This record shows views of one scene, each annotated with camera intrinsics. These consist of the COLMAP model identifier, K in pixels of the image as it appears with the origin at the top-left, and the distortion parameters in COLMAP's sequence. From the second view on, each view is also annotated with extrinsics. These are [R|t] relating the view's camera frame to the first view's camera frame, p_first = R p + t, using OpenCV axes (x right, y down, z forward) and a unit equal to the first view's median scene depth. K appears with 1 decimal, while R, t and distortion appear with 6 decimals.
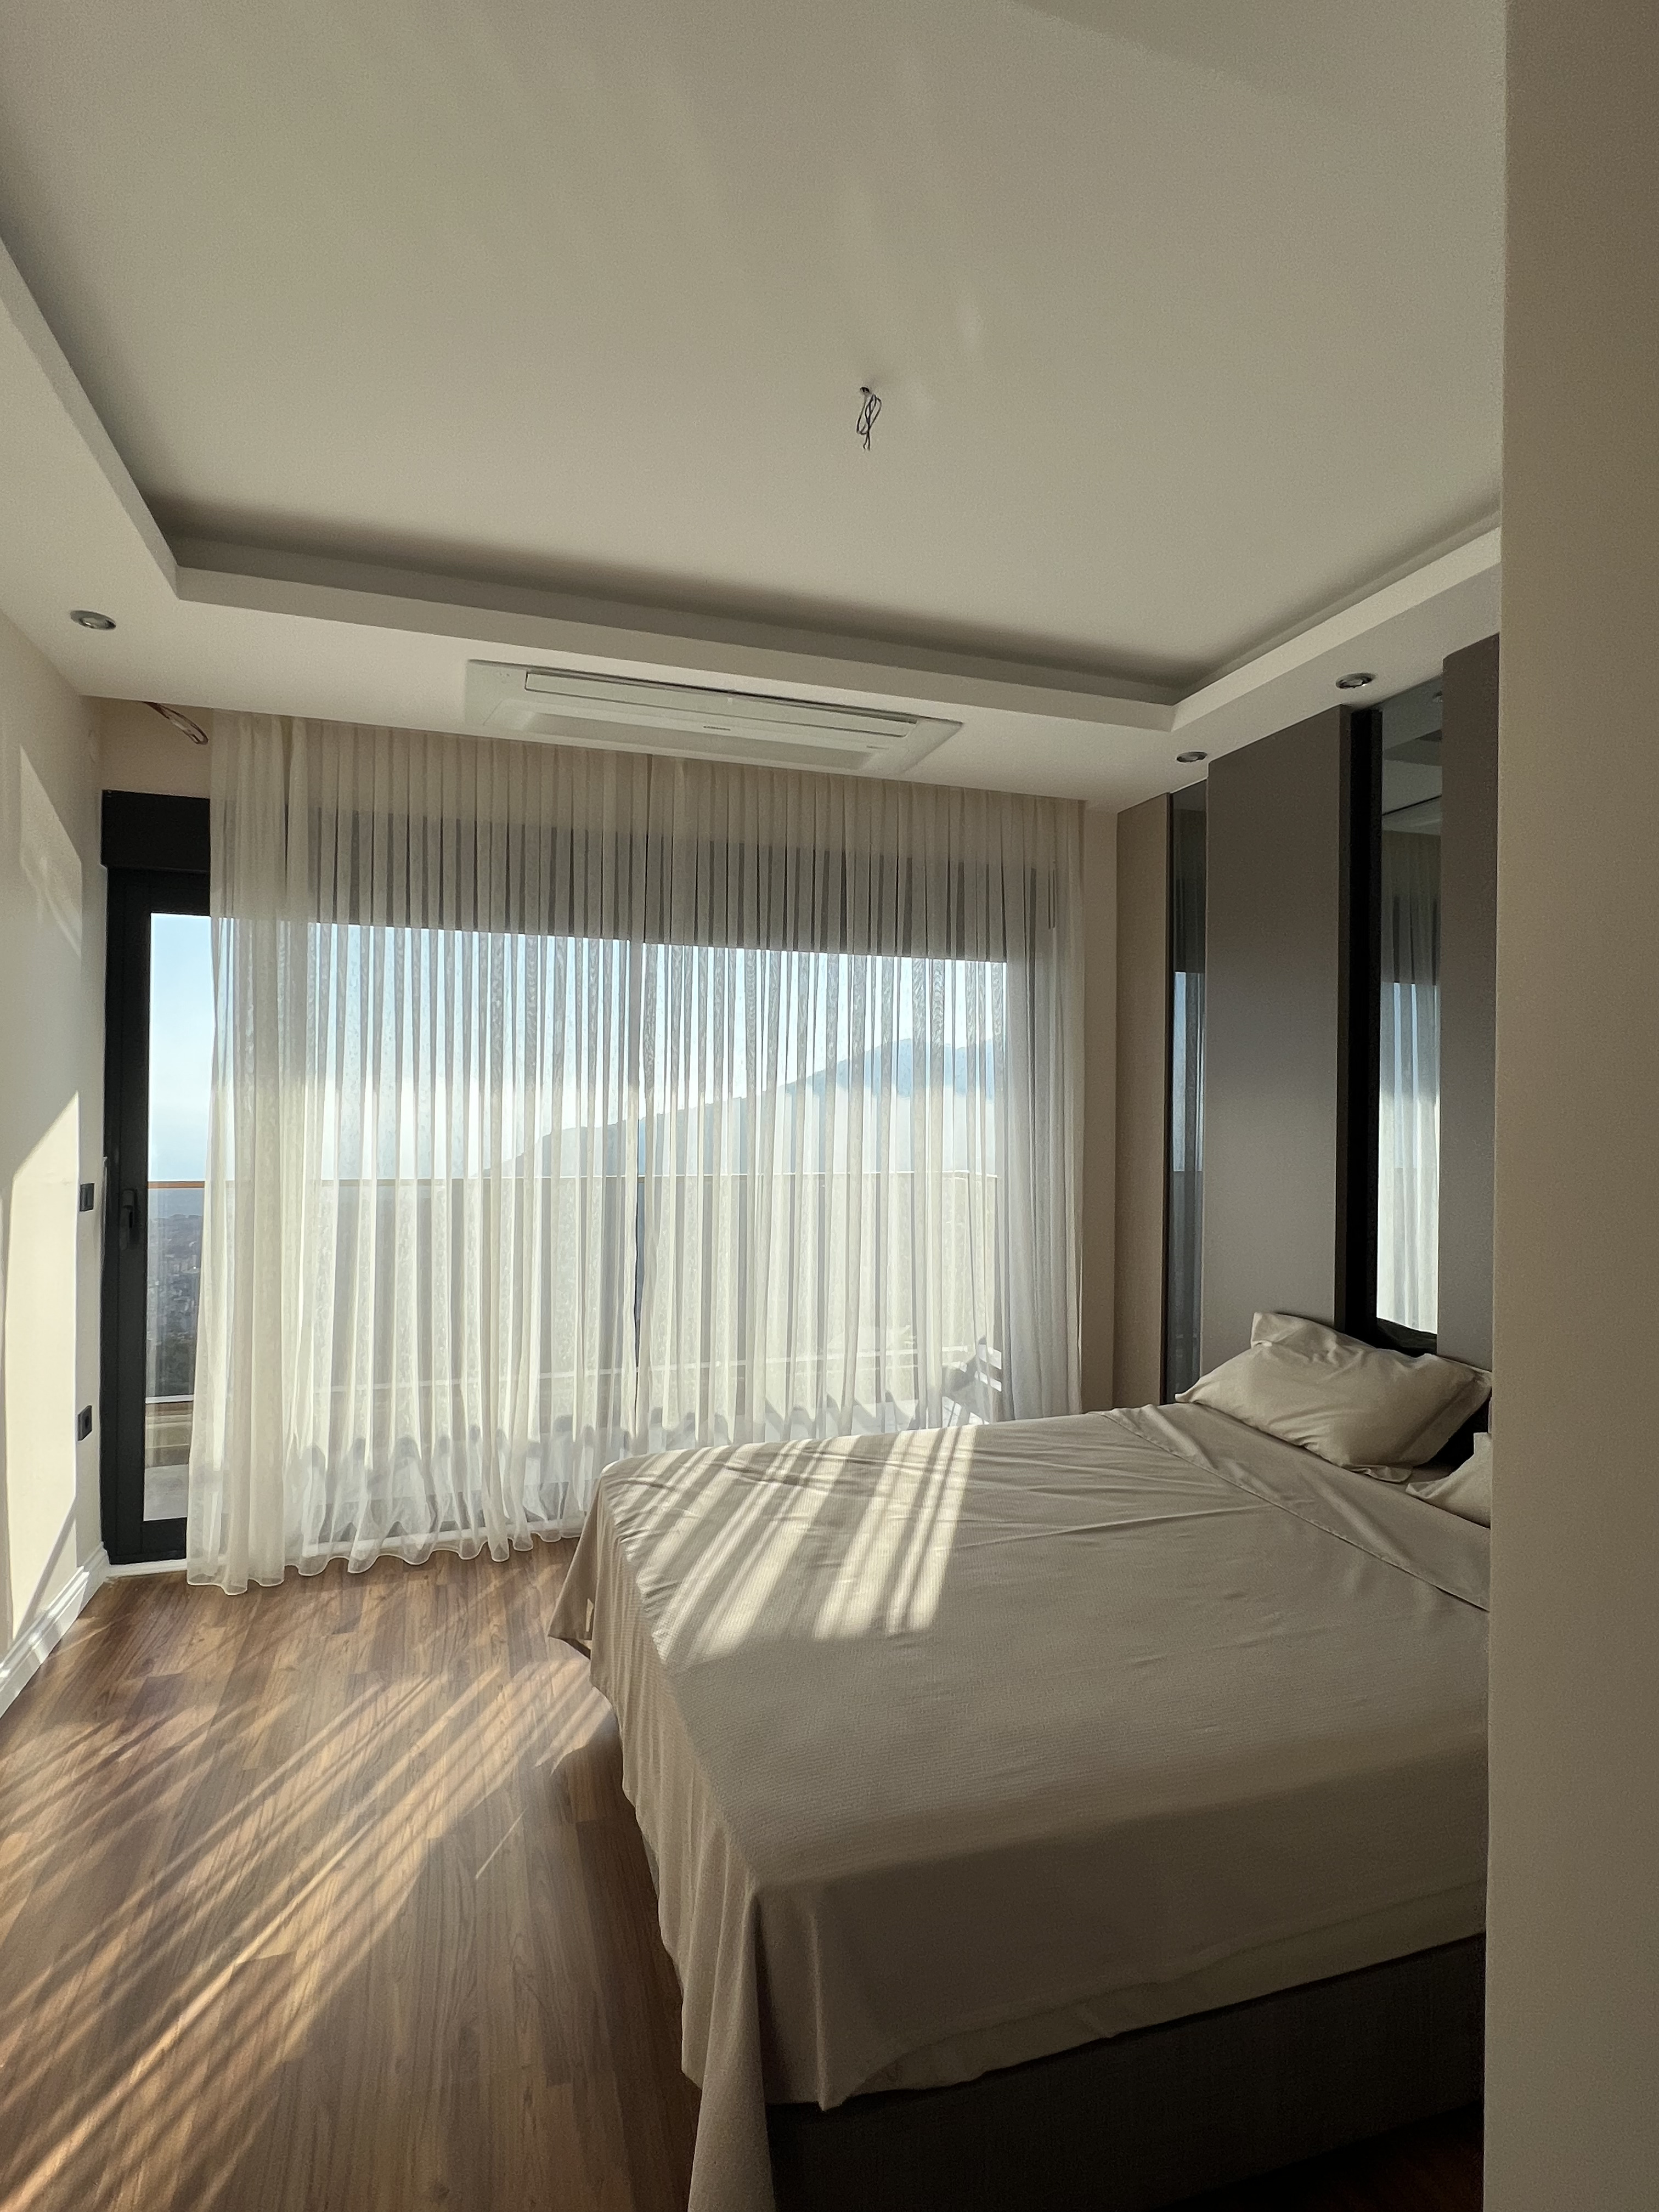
lens RADIAL K [[1088.6, 0, 823.3], [0, 1088.6, 1067.7], [0, 0, 1]] dist [-0.001103, -0.000189]
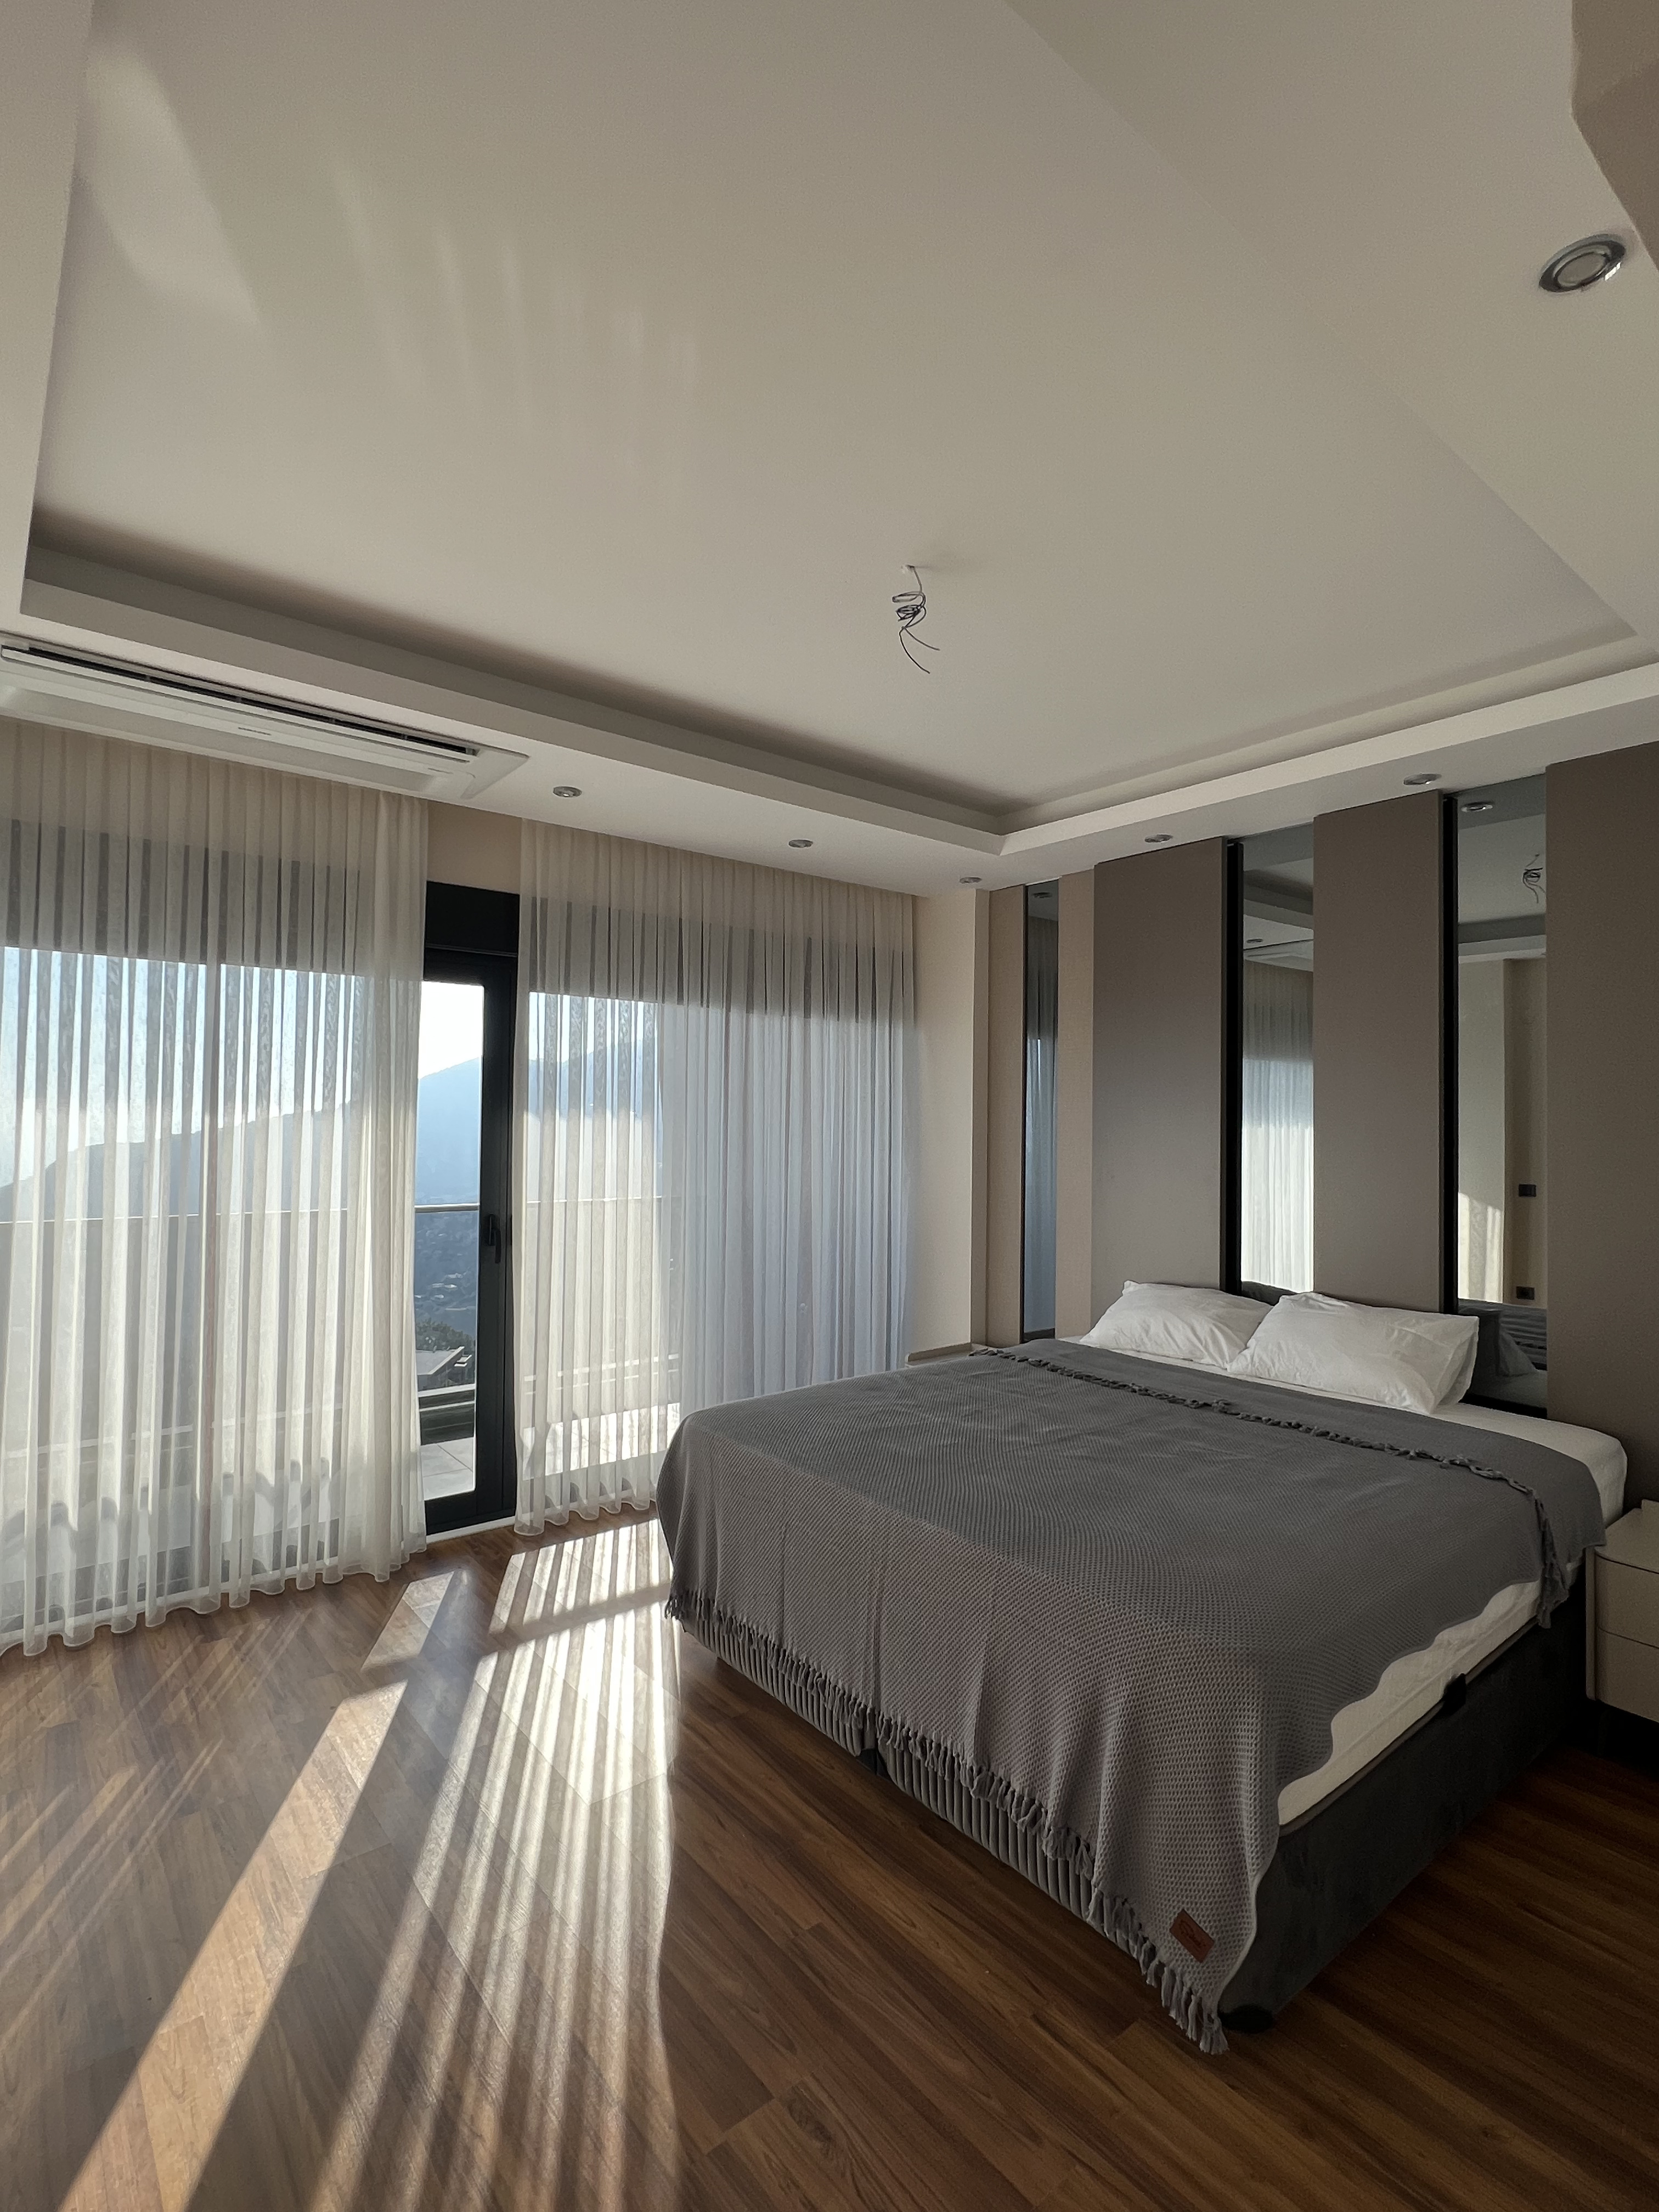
lens RADIAL K [[1045.9, 0, 829.5], [0, 1045.9, 1106.0], [0, 0, 1]] dist [-0.018752, 0.000038]
pose [[0.927367, -0.006014, 0.374104, -0.280953], [0.003528, 0.999967, 0.007332, -0.006673], [-0.374135, -0.005479, 0.927358, -0.088945]]
